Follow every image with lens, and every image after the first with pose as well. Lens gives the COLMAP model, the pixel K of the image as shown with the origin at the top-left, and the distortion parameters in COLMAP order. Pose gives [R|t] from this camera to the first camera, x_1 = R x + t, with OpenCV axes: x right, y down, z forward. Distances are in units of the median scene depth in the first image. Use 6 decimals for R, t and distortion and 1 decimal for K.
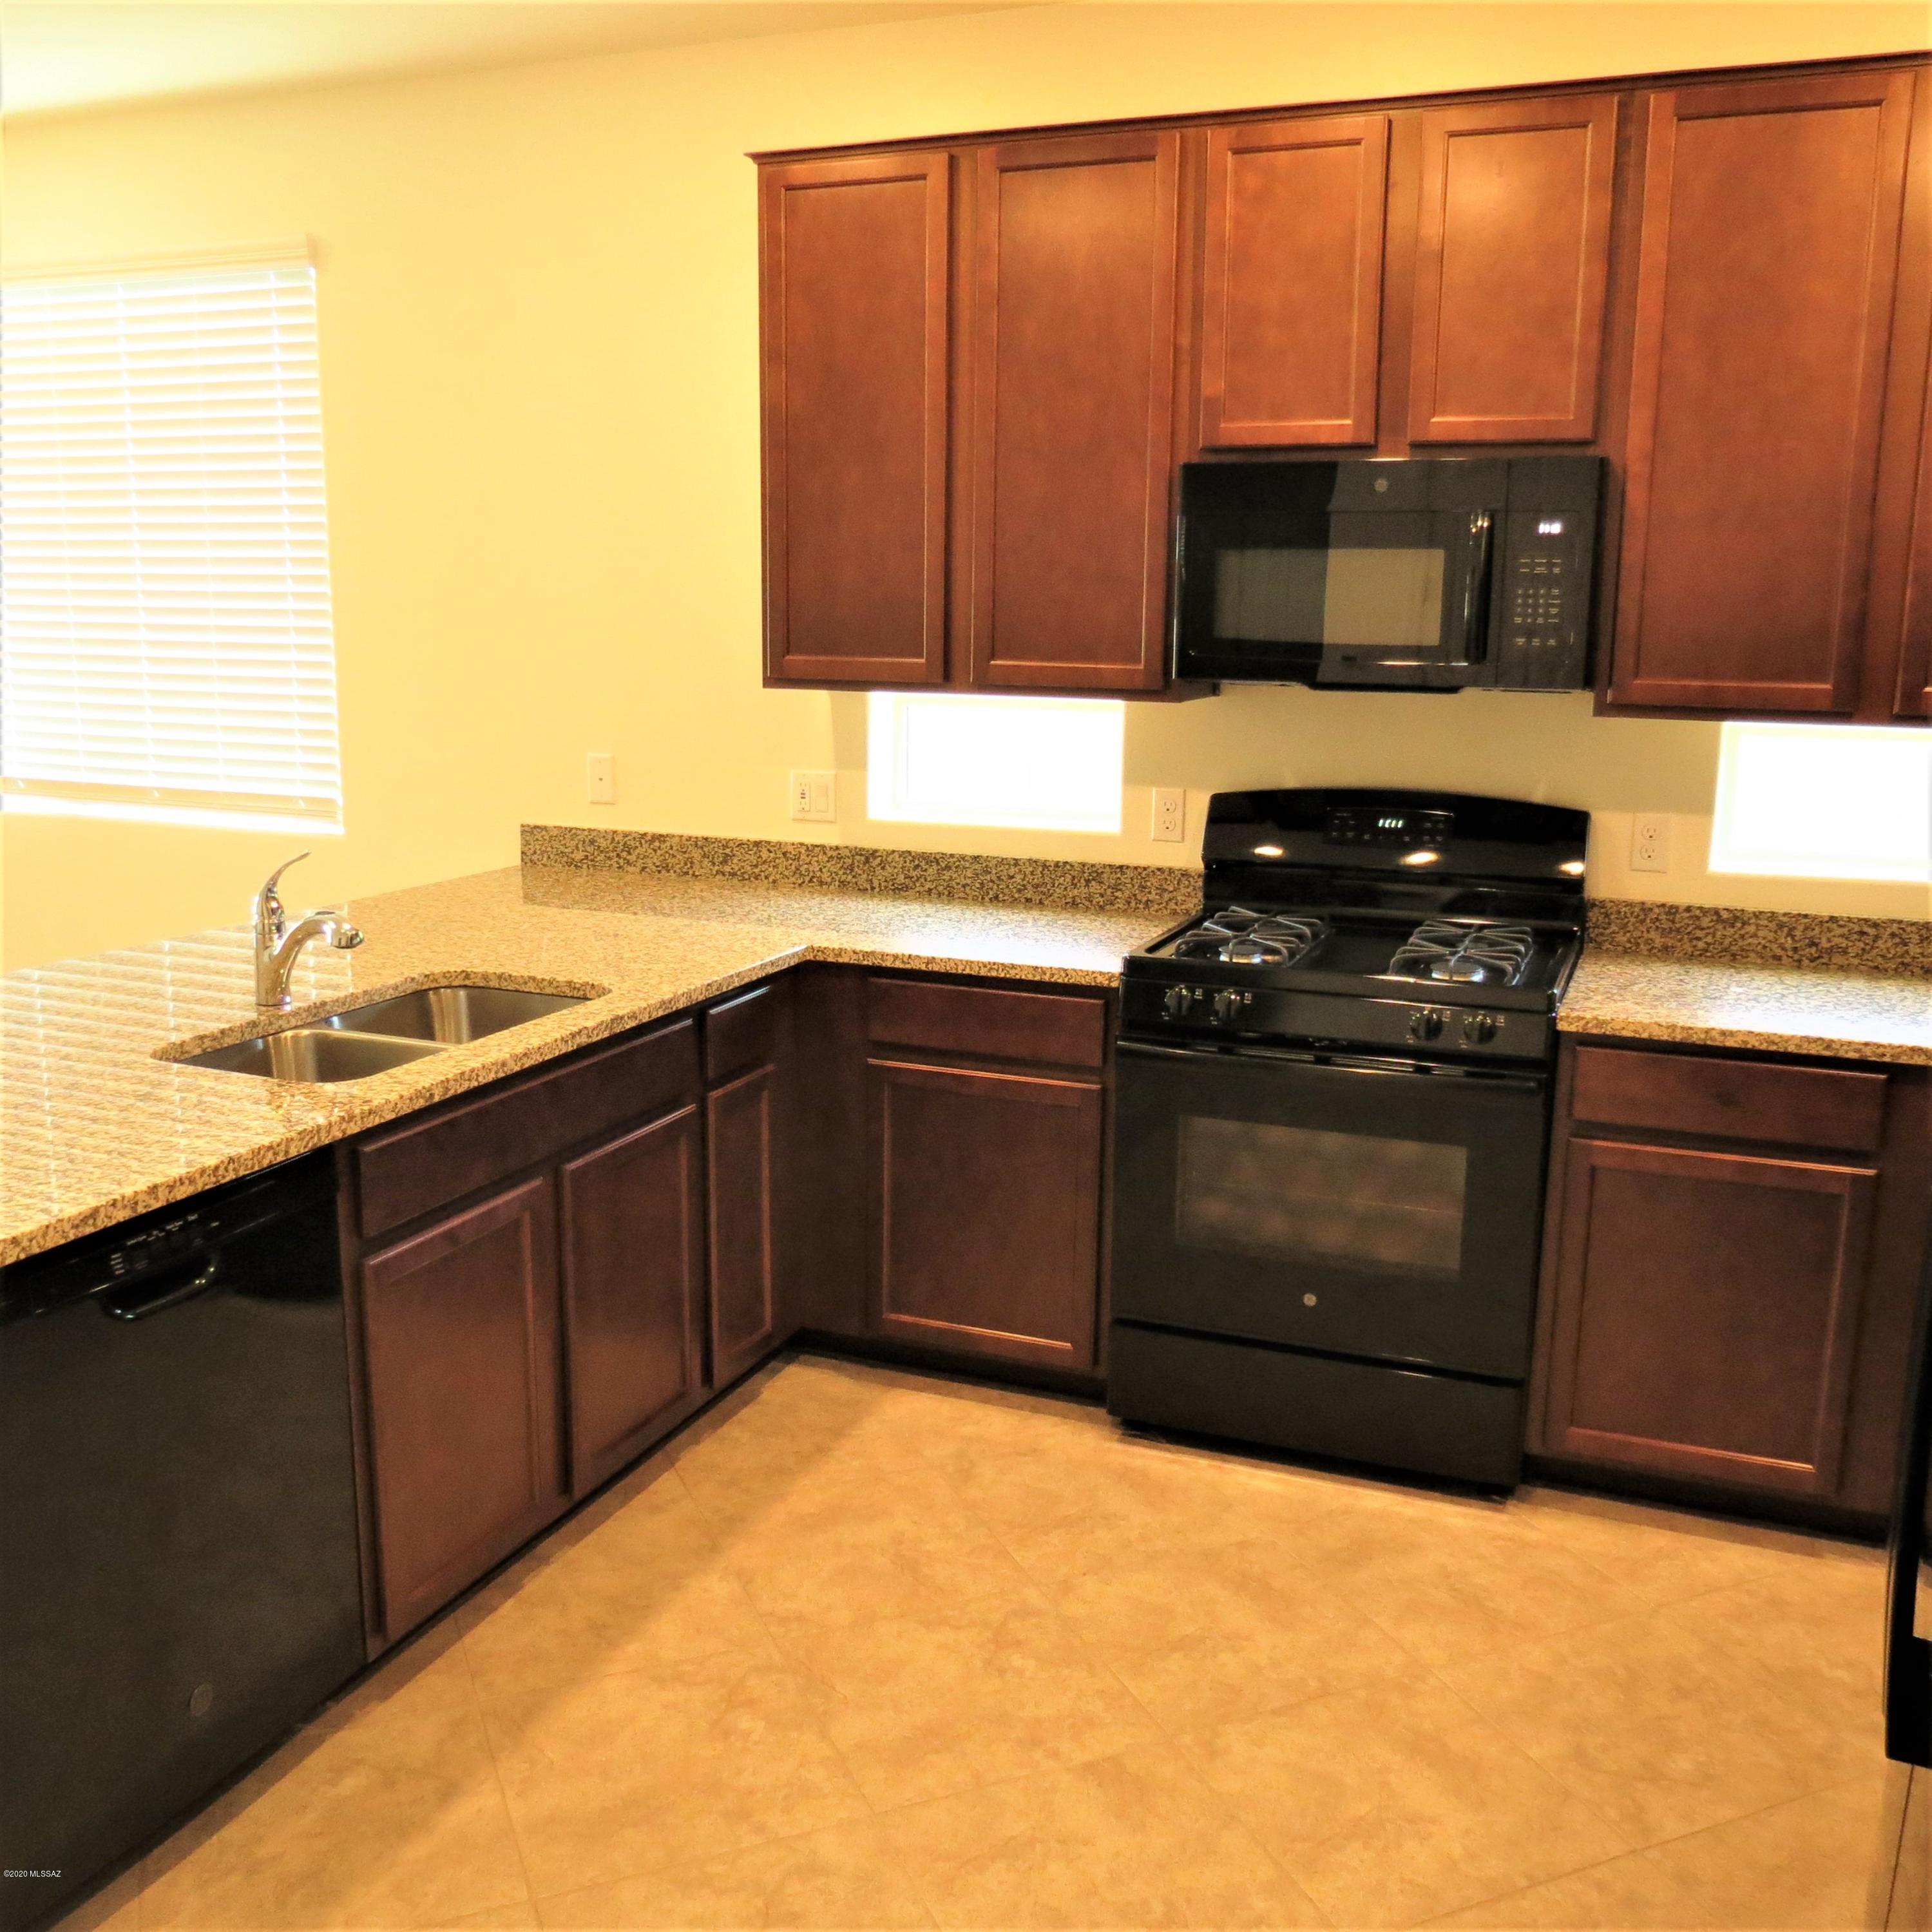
lens RADIAL K [[1838.2, 0, 978.1], [0, 1838.2, 965.8], [0, 0, 1]] dist [-0.021159, -0.000812]
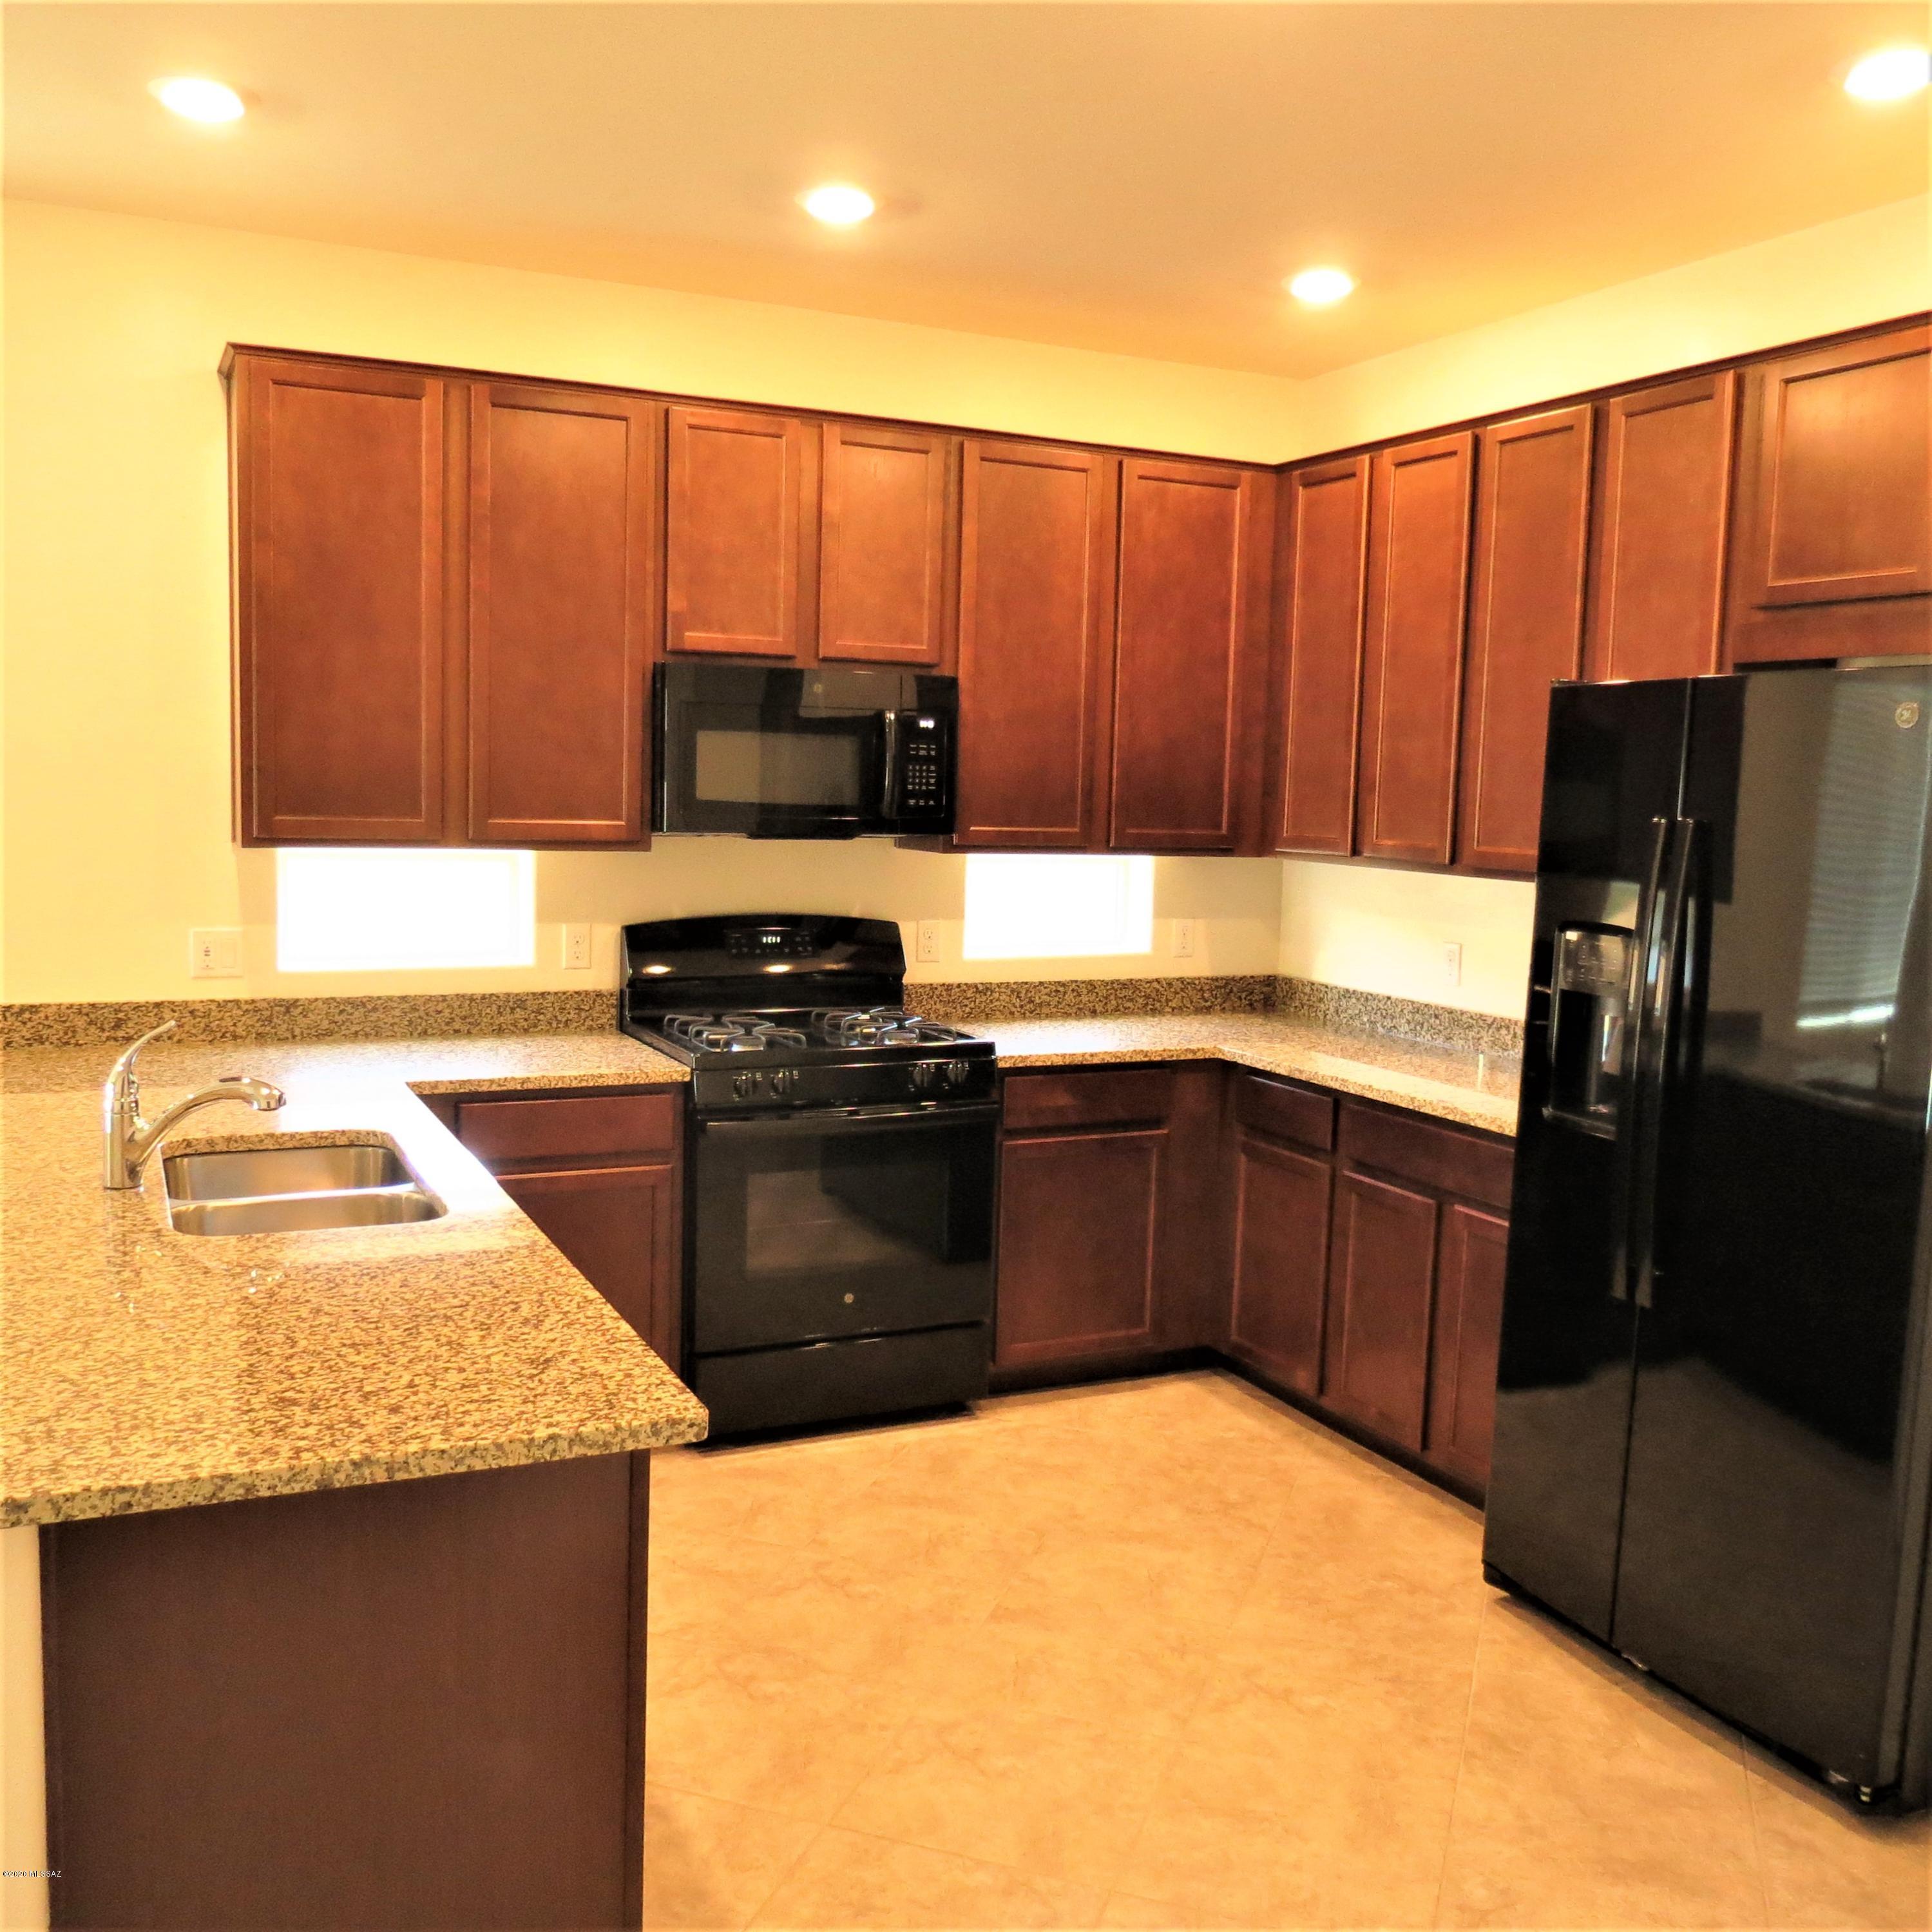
lens RADIAL K [[1834.6, 0, 955.5], [0, 1834.6, 974.7], [0, 0, 1]] dist [-0.025758, 0.000880]
pose [[0.674737, -0.071508, 0.734586, -0.699203], [0.124411, 0.992073, -0.017702, -0.015057], [-0.727497, 0.103335, 0.678284, 0.028496]]
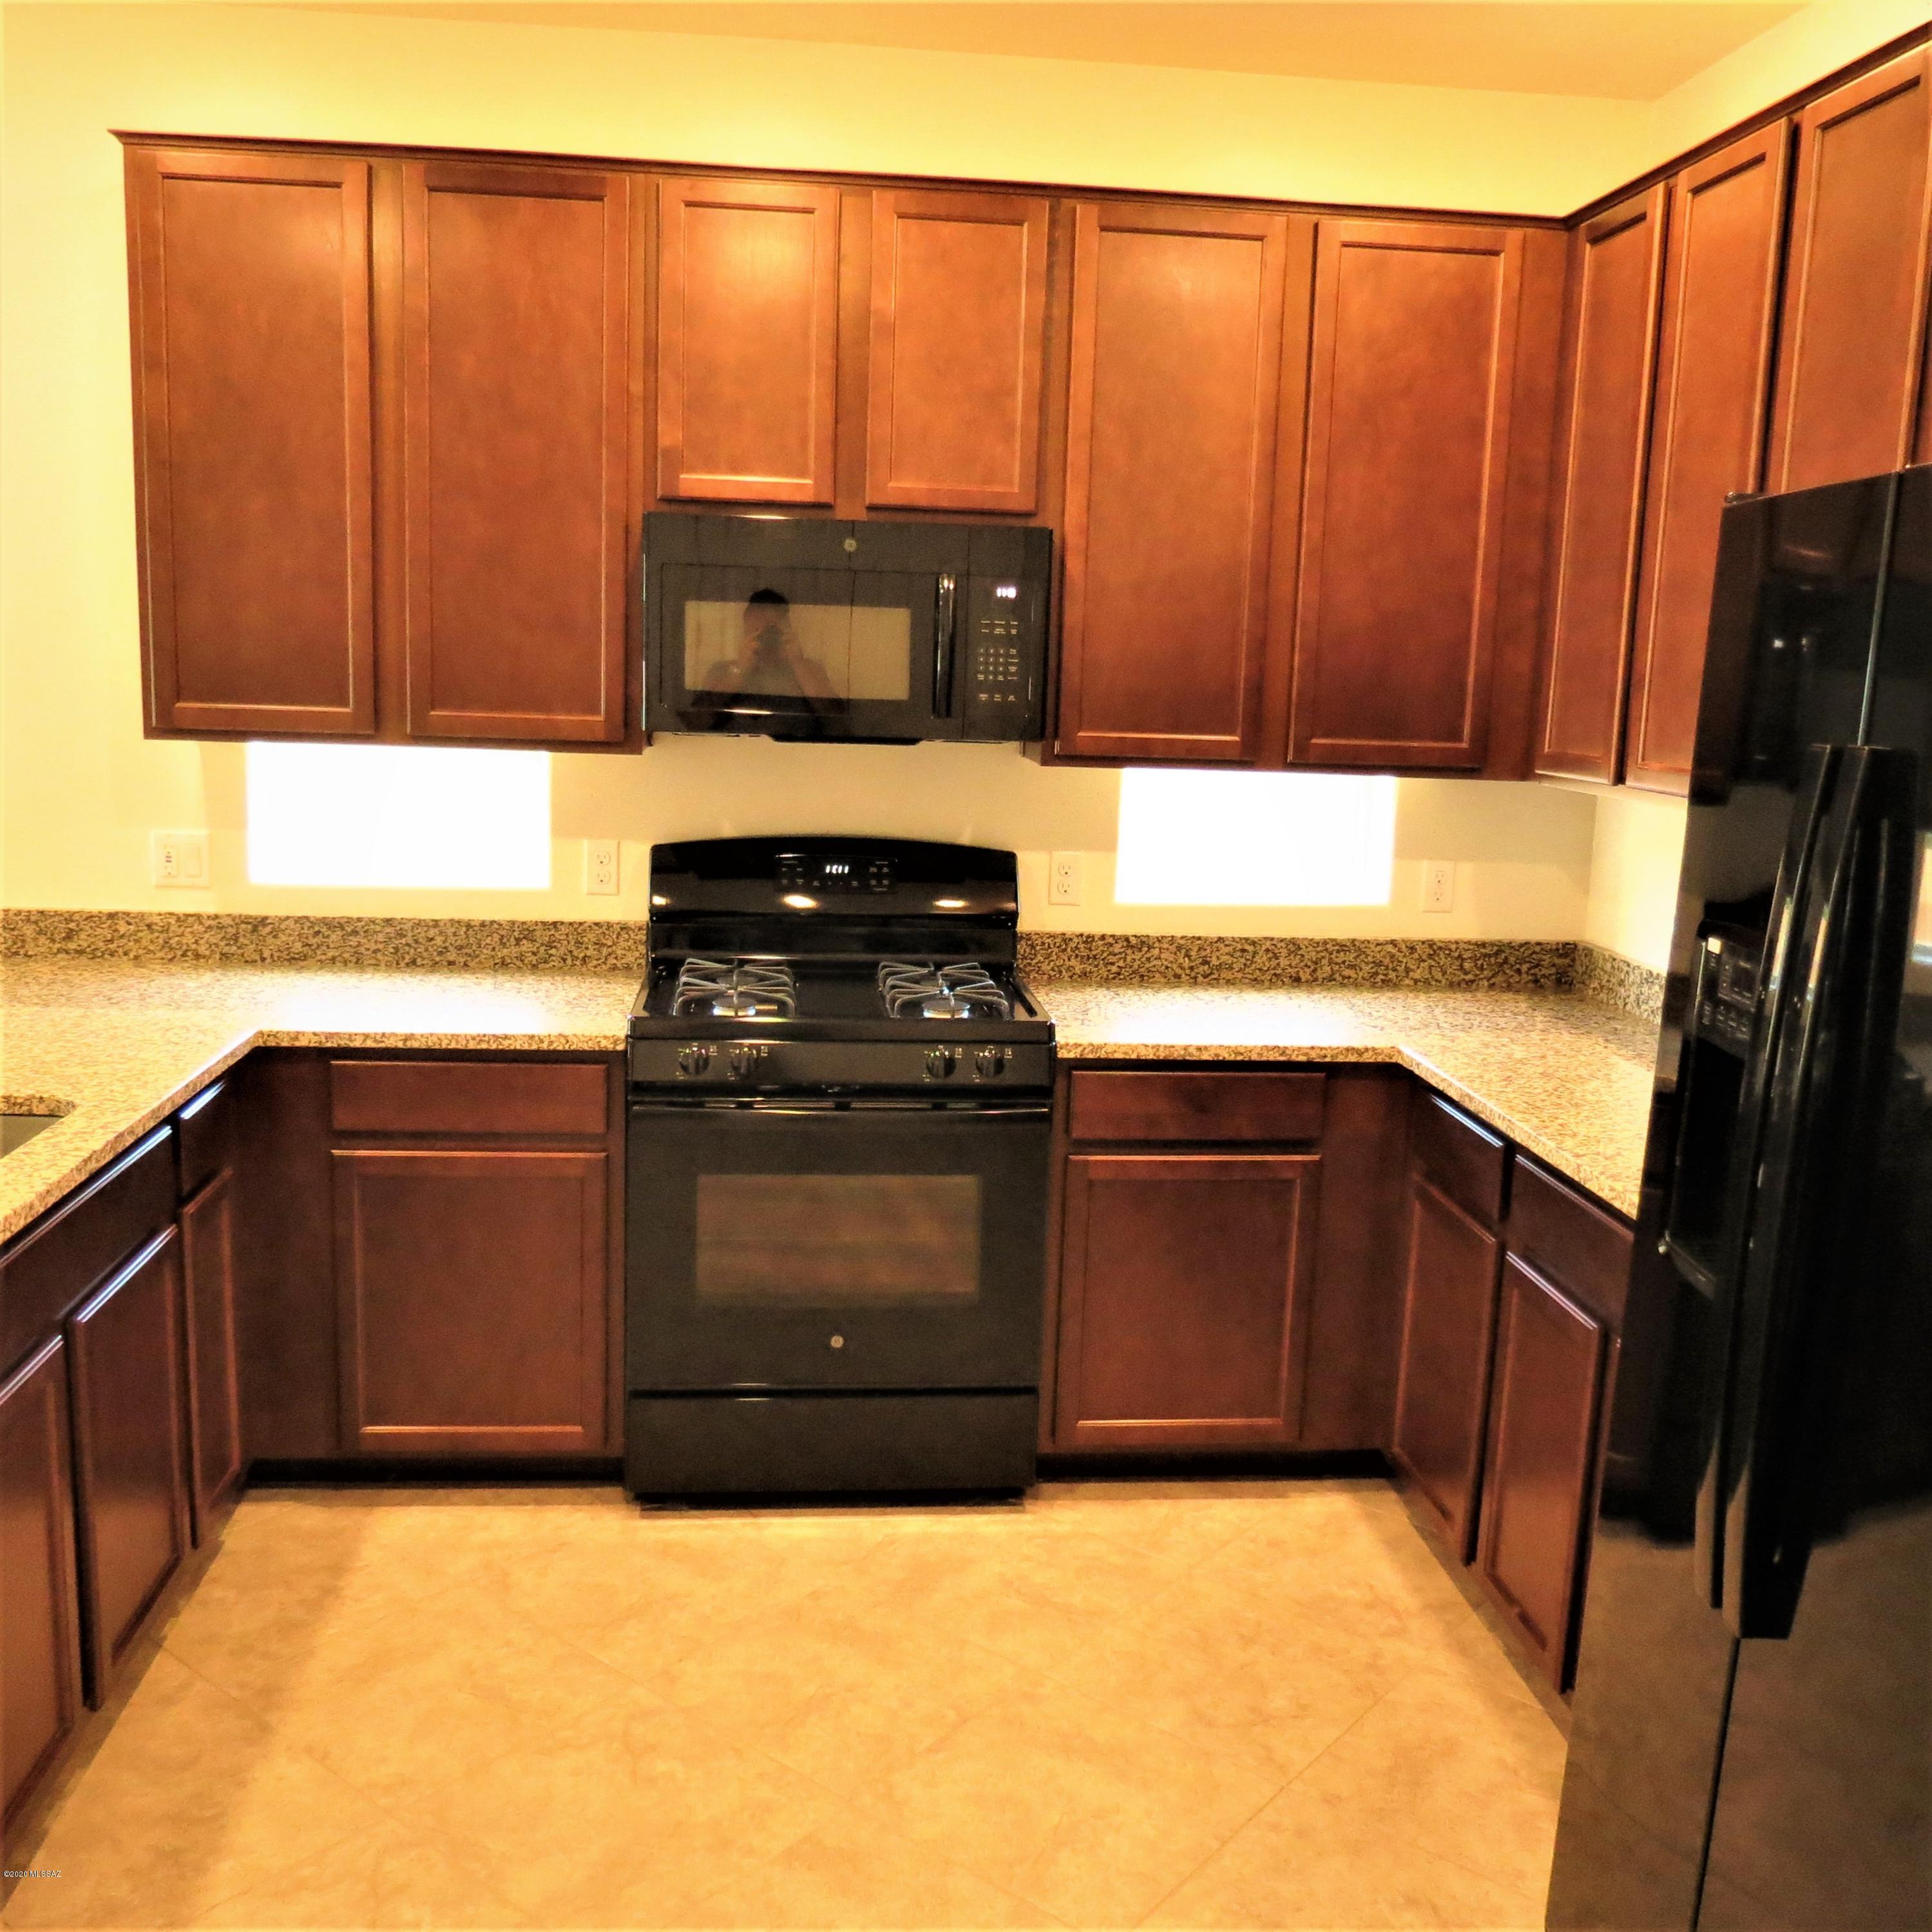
lens RADIAL K [[1828.7, 0, 966.0], [0, 1828.7, 966.0], [0, 0, 1]] dist [-0.028352, 0.007947]
pose [[0.884004, -0.060063, 0.463605, -0.207215], [0.066757, 0.997767, 0.001974, -0.022258], [-0.462689, 0.029204, 0.886040, 0.063260]]
